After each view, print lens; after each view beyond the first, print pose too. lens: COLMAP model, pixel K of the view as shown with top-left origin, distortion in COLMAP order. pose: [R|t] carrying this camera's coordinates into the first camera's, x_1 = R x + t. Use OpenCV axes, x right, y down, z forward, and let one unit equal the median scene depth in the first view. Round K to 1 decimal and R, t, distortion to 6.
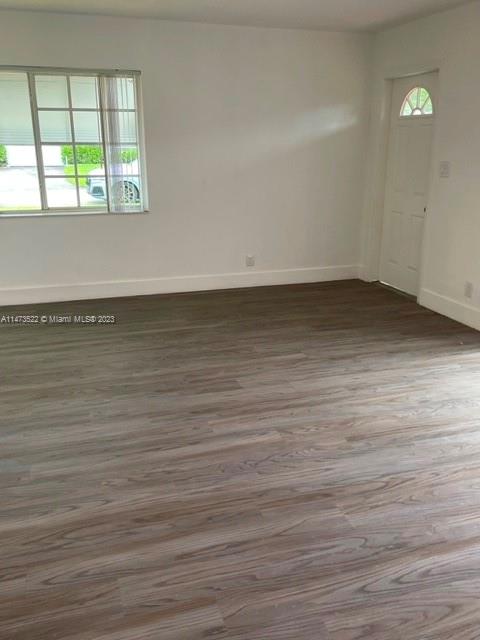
lens RADIAL K [[595.1, 0, 241.7], [0, 595.1, 318.8], [0, 0, 1]] dist [0.110328, -0.148878]
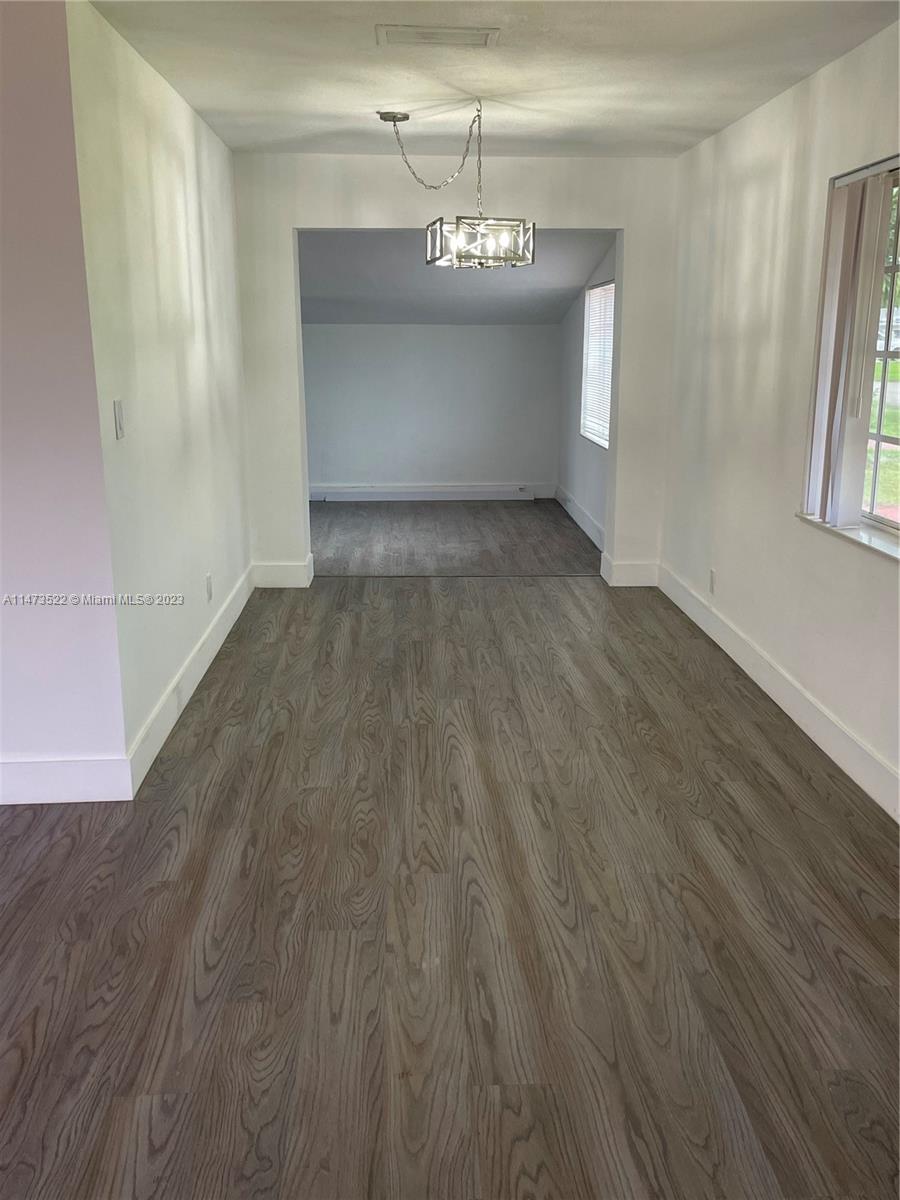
lens RADIAL K [[1115.8, 0, 461.9], [0, 1115.8, 592.4], [0, 0, 1]] dist [0.112546, -0.145008]
pose [[-0.249798, 0.217658, -0.943518, 0.325621], [-0.279432, 0.916749, 0.285463, -0.423217], [0.927102, 0.334957, -0.168182, 1.388509]]
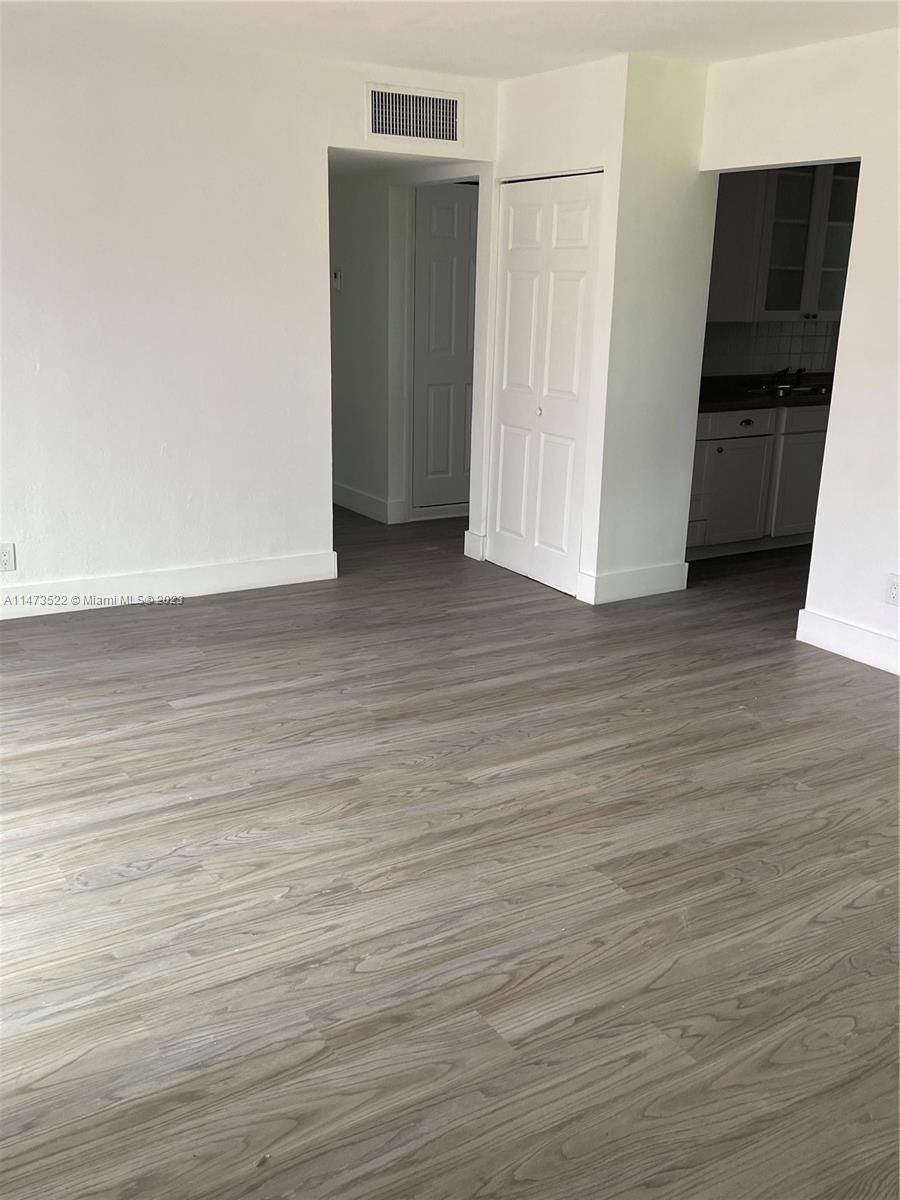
lens RADIAL K [[1115.8, 0, 461.9], [0, 1115.8, 592.4], [0, 0, 1]] dist [0.112546, -0.145008]
pose [[-0.968146, 0.040137, -0.247149, 0.327356], [-0.098739, 0.845879, 0.524156, -0.536928], [0.230096, 0.531863, -0.814971, 1.744325]]
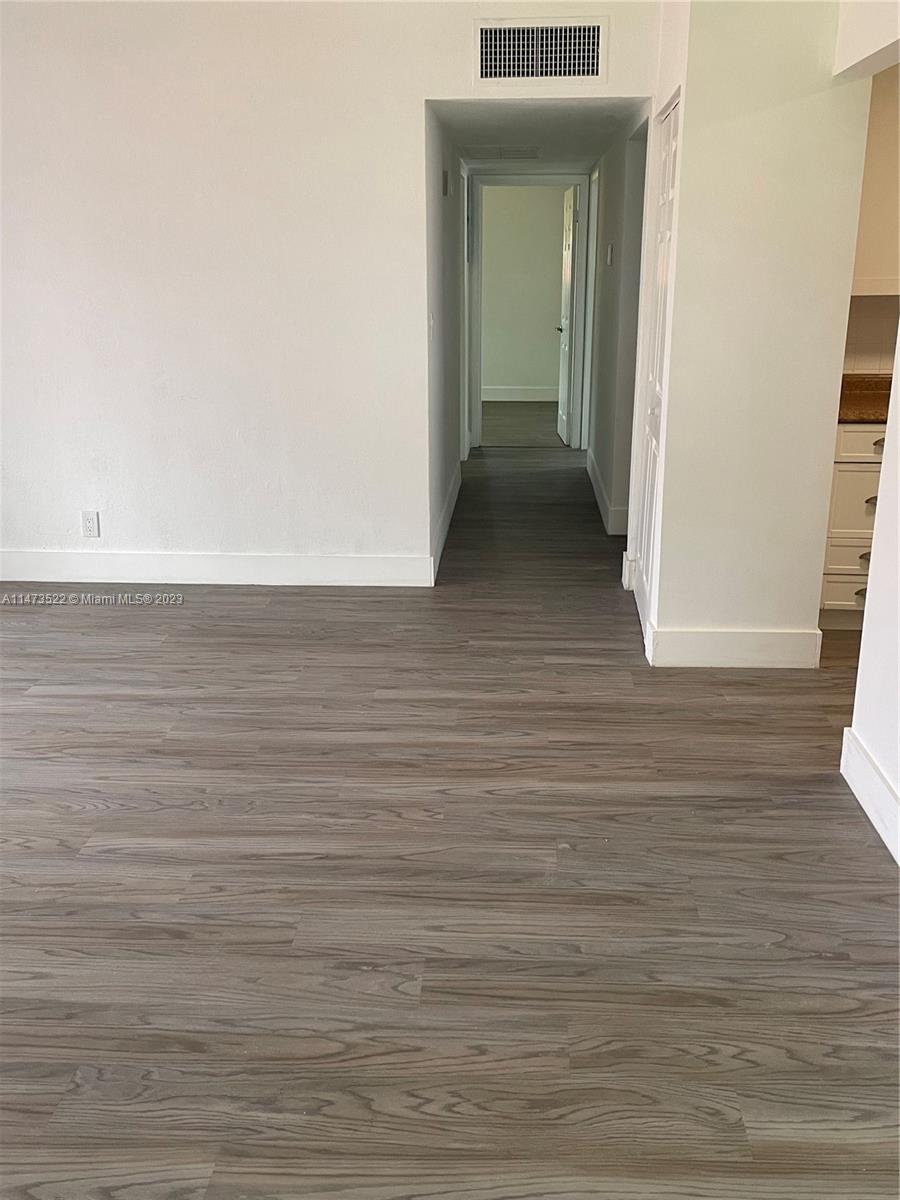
lens RADIAL K [[1100.1, 0, 457.7], [0, 1100.1, 603.2], [0, 0, 1]] dist [0.095348, -0.140527]
pose [[-0.936026, -0.104265, 0.336131, -0.495334], [0.101531, 0.834492, 0.541586, -0.424851], [-0.336968, 0.541066, -0.770520, 1.435521]]
